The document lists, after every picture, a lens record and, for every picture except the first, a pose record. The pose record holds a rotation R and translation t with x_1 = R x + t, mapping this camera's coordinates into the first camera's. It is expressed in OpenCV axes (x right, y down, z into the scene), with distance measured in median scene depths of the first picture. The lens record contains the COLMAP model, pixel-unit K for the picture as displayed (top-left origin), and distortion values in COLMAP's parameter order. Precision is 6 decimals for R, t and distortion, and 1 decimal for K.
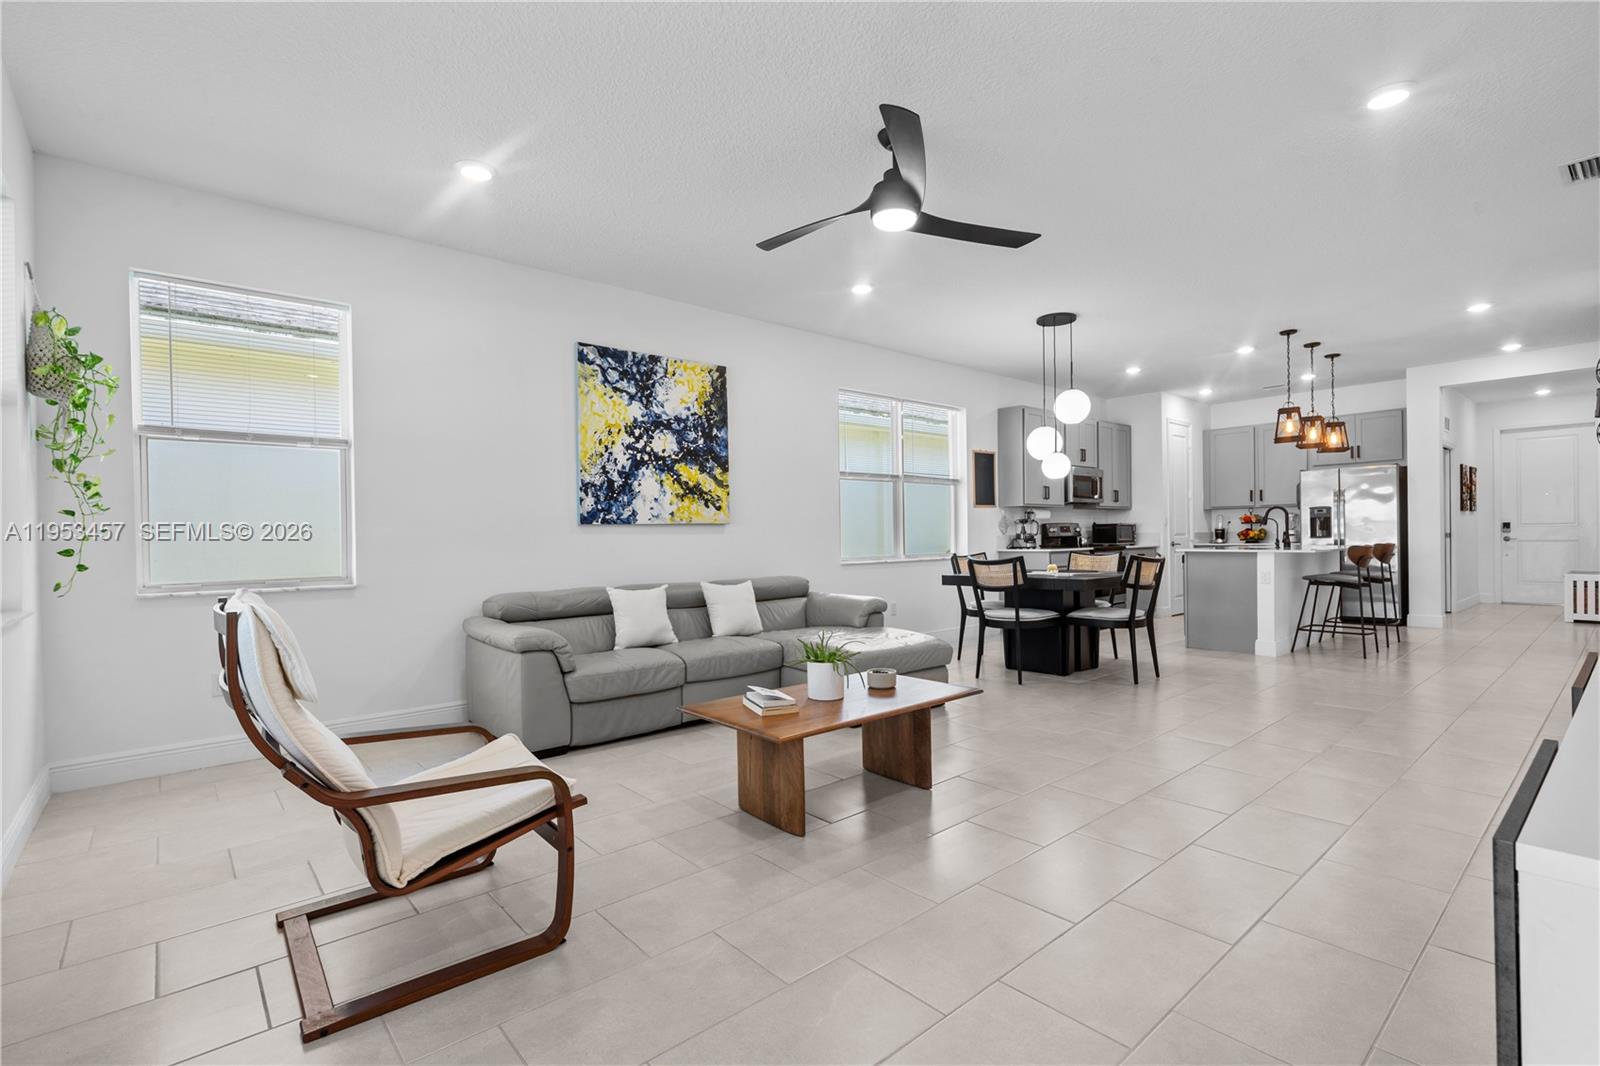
lens RADIAL K [[735.7, 0, 800.0], [0, 735.7, 533.0], [0, 0, 1]] dist [0.002429, -0.000027]
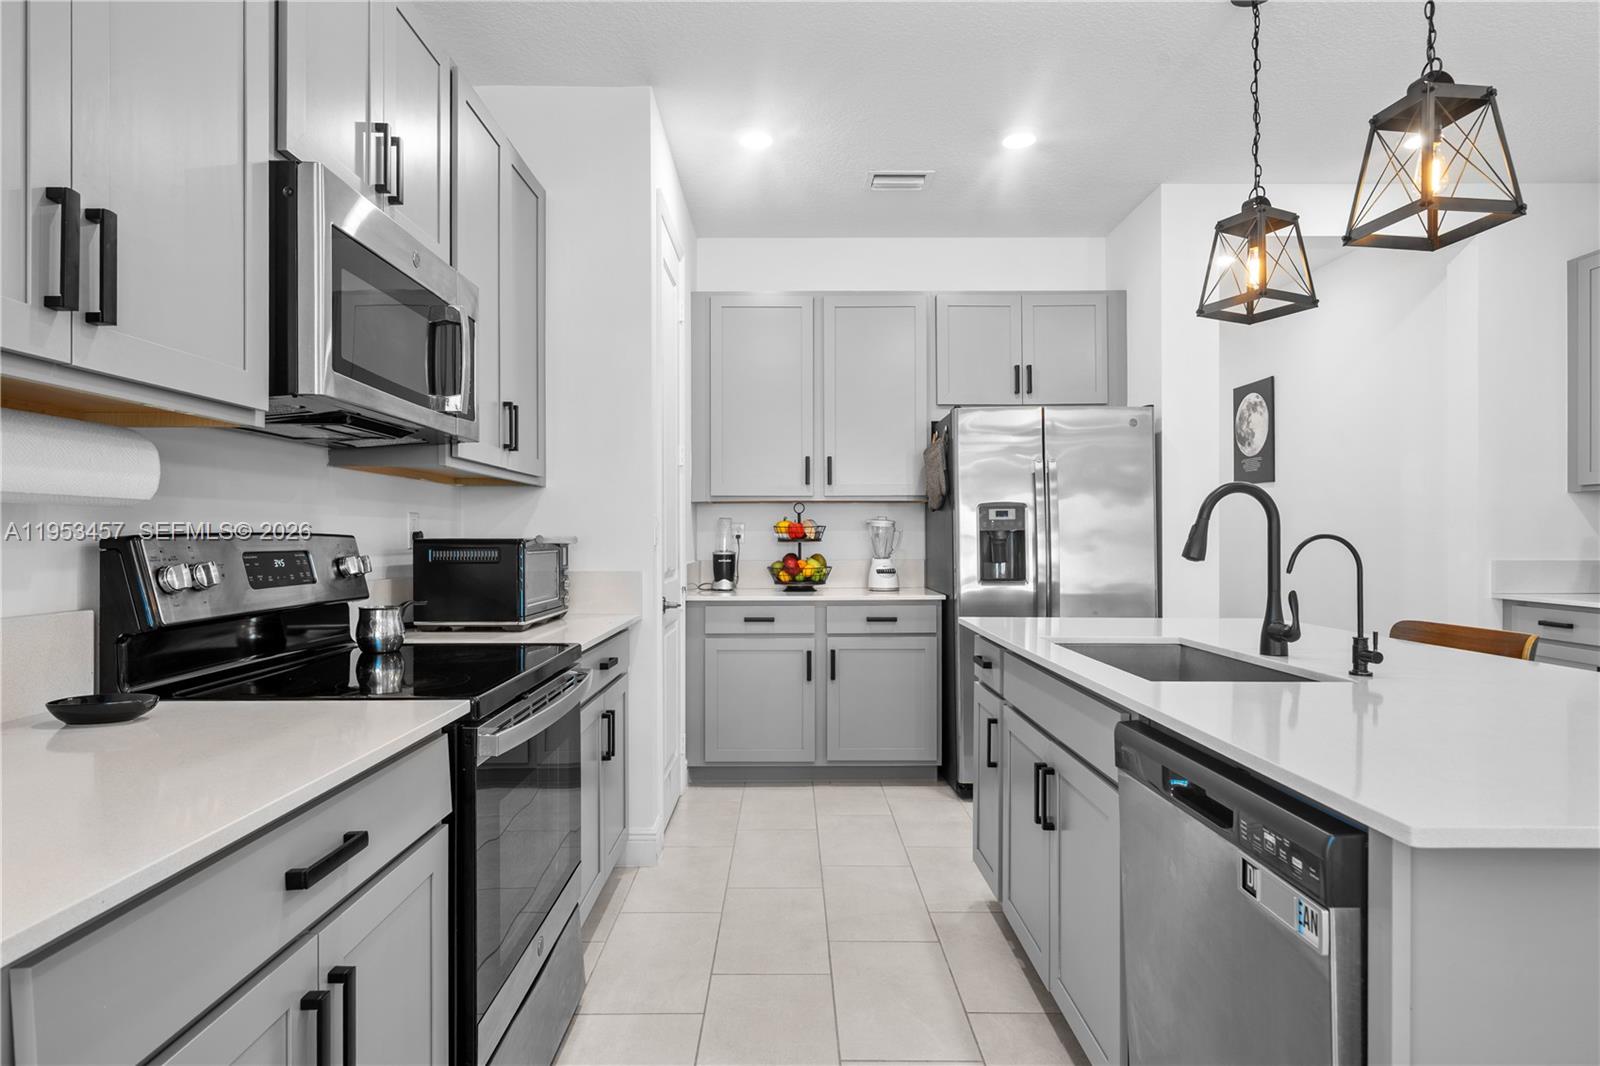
lens RADIAL K [[852.3, 0, 781.4], [0, 852.3, 530.6], [0, 0, 1]] dist [0.017291, -0.000098]
pose [[0.655957, 0.019377, 0.754550, 0.309433], [-0.010531, 0.999808, -0.016520, -0.013200], [-0.754725, 0.002890, 0.656035, 0.842928]]
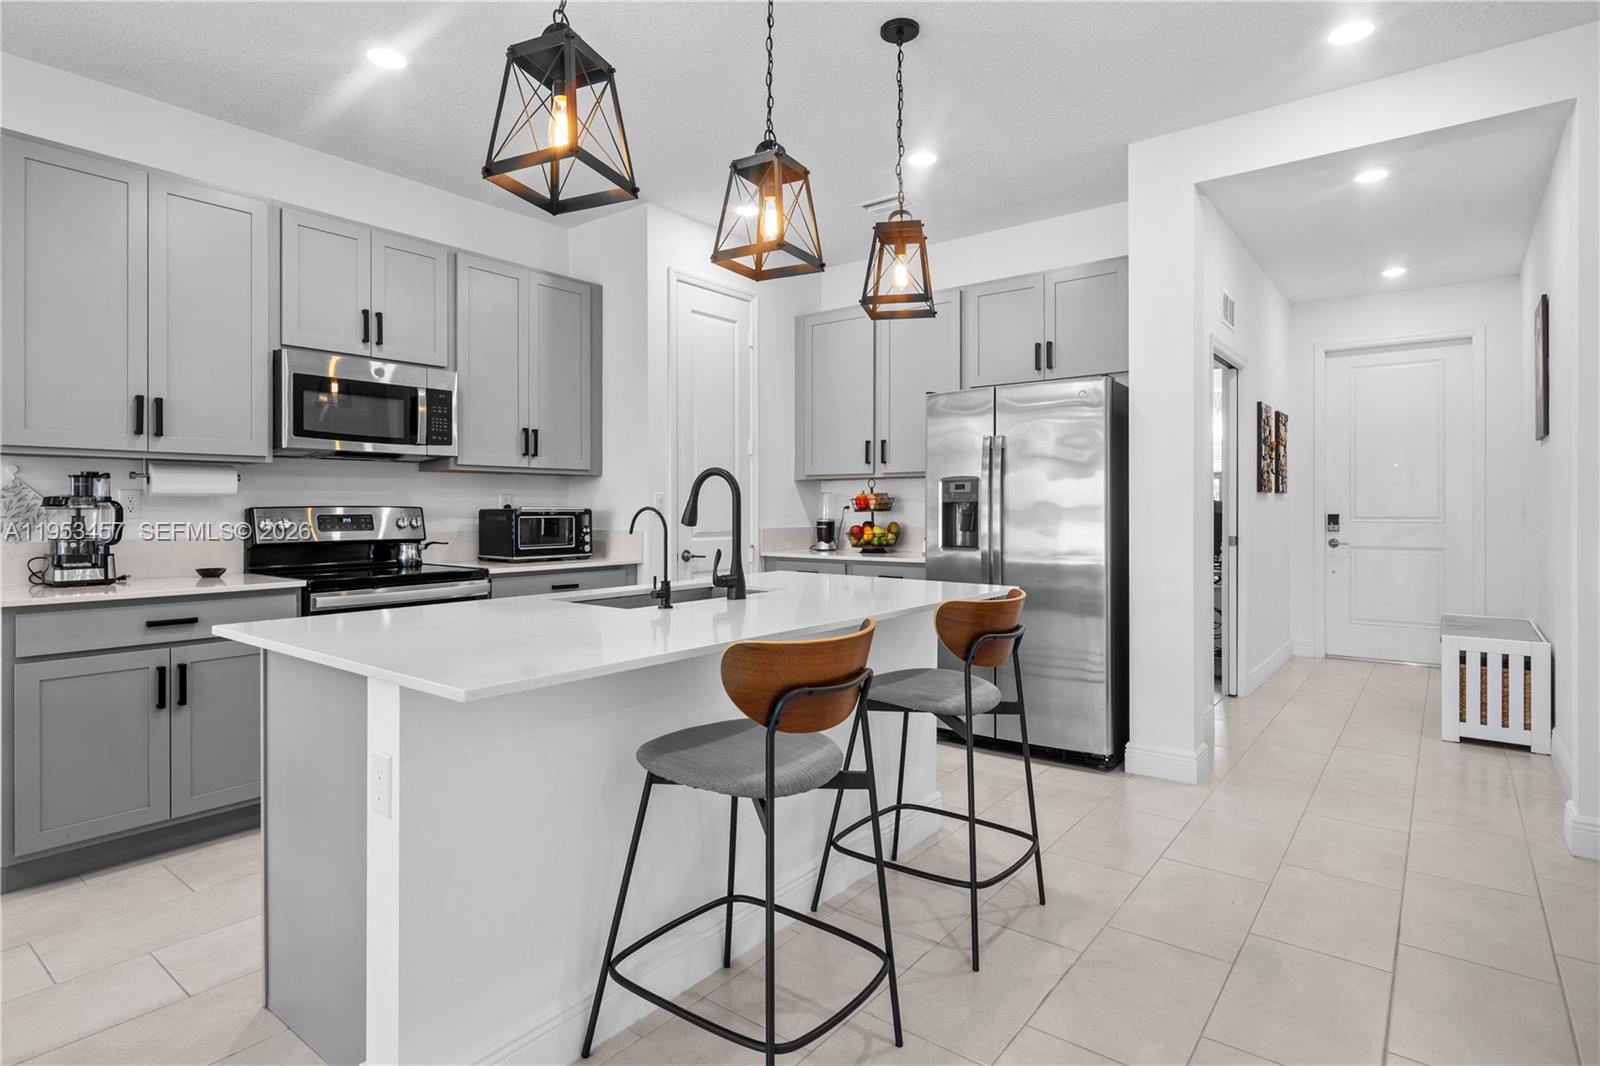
lens RADIAL K [[817.3, 0, 797.8], [0, 817.3, 497.1], [0, 0, 1]] dist [-0.000296, 0.000061]
pose [[0.982865, 0.016029, 0.183629, 0.559896], [-0.014255, 0.999838, -0.010974, -0.018670], [-0.183775, 0.008168, 0.982934, 0.585798]]
